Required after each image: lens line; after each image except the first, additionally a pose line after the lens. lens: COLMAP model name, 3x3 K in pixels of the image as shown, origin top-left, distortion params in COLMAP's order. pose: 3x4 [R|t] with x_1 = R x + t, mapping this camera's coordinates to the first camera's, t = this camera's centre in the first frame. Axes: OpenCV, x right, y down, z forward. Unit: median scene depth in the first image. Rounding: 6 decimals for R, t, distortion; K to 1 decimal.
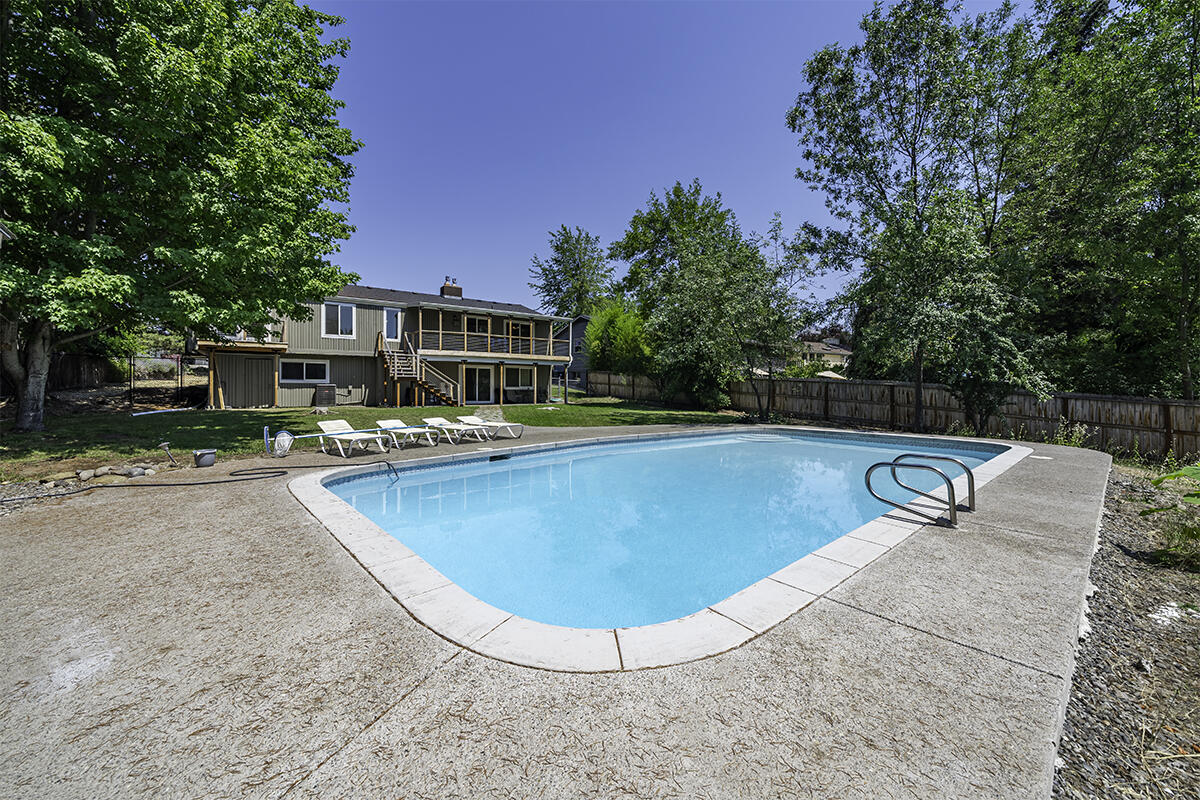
lens RADIAL K [[445.2, 0, 594.0], [0, 445.2, 385.9], [0, 0, 1]] dist [0.002261, 0.000206]
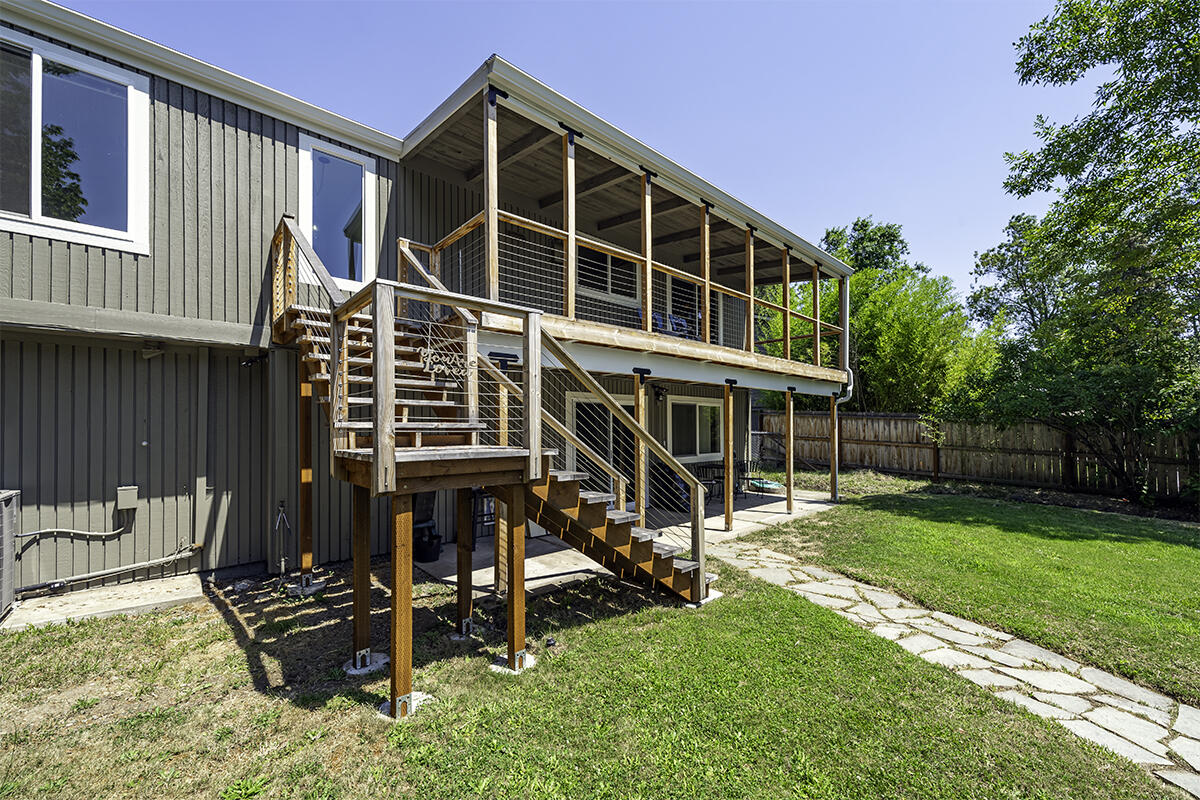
lens RADIAL K [[461.9, 0, 597.1], [0, 461.9, 425.2], [0, 0, 1]] dist [-0.001392, -0.000186]
pose [[0.991510, -0.006721, 0.129856, -0.345154], [0.006618, 0.999977, 0.001226, -0.026734], [-0.129861, -0.000357, 0.991532, 0.730383]]
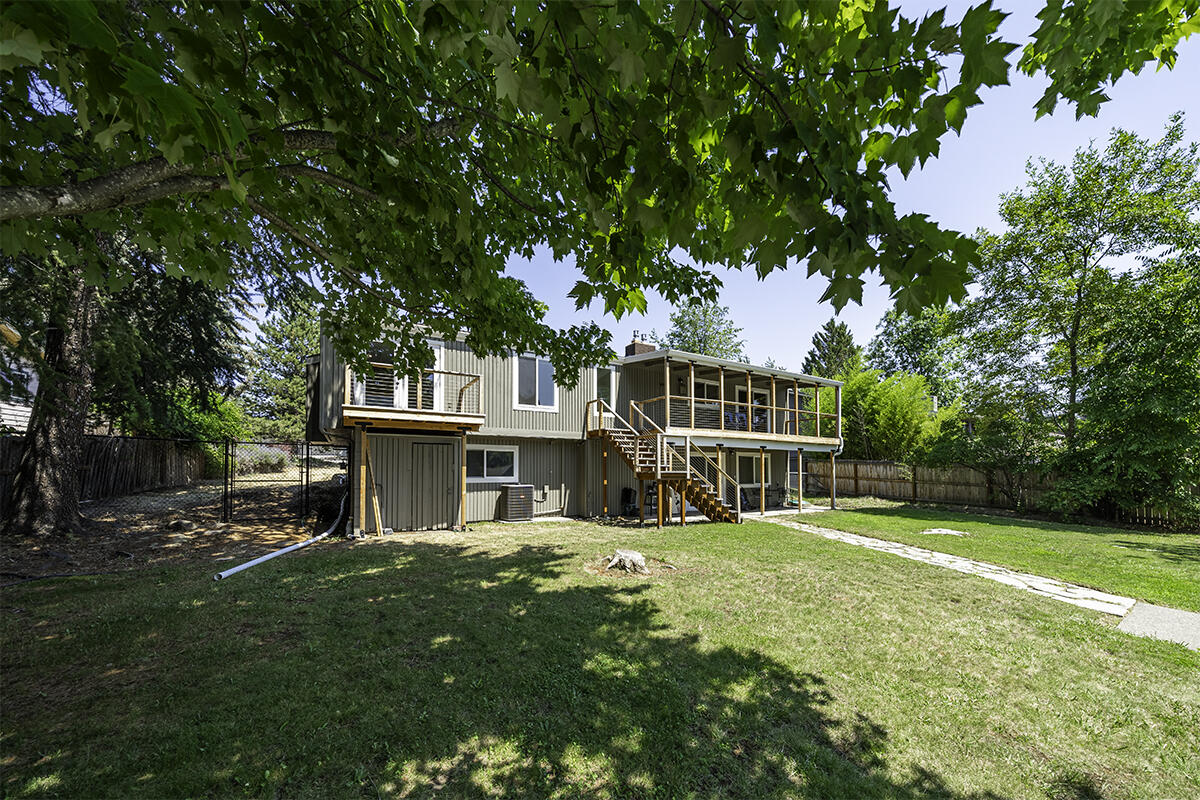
lens RADIAL K [[412.6, 0, 597.9], [0, 412.6, 456.3], [0, 0, 1]] dist [0.000376, 0.000008]
pose [[0.996234, -0.006480, -0.086469, -0.405461], [0.003328, 0.999326, -0.036550, -0.019915], [0.086647, 0.036125, 0.995584, 0.400840]]
